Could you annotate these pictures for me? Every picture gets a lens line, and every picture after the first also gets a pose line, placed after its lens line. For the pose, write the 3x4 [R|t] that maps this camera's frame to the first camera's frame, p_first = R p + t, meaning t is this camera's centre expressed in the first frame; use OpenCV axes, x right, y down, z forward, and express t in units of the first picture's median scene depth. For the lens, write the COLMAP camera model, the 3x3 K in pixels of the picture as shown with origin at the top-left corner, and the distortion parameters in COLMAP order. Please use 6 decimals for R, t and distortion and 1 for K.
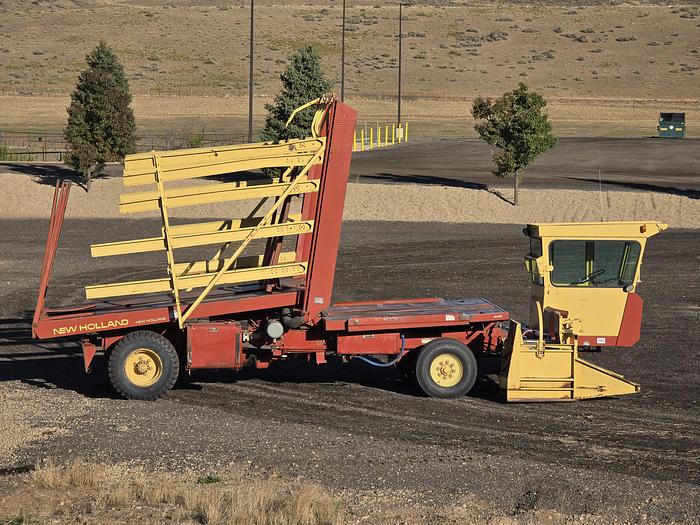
lens RADIAL K [[482.1, 0, 350.4], [0, 482.1, 268.0], [0, 0, 1]] dist [0.012725, -0.003142]
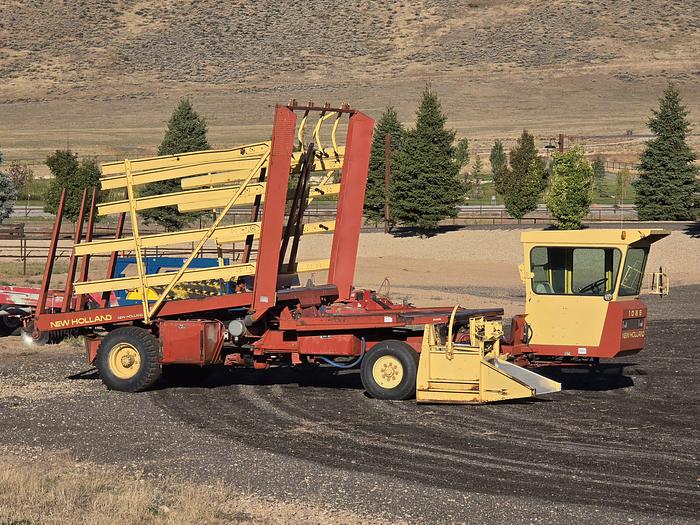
lens RADIAL K [[482.1, 0, 349.5], [0, 482.1, 263.5], [0, 0, 1]] dist [0.012725, -0.003142]
pose [[0.994578, 0.015727, -0.102796, 0.243714], [-0.018448, 0.999503, -0.025575, 0.014779], [0.102343, 0.027332, 0.994374, -0.015463]]
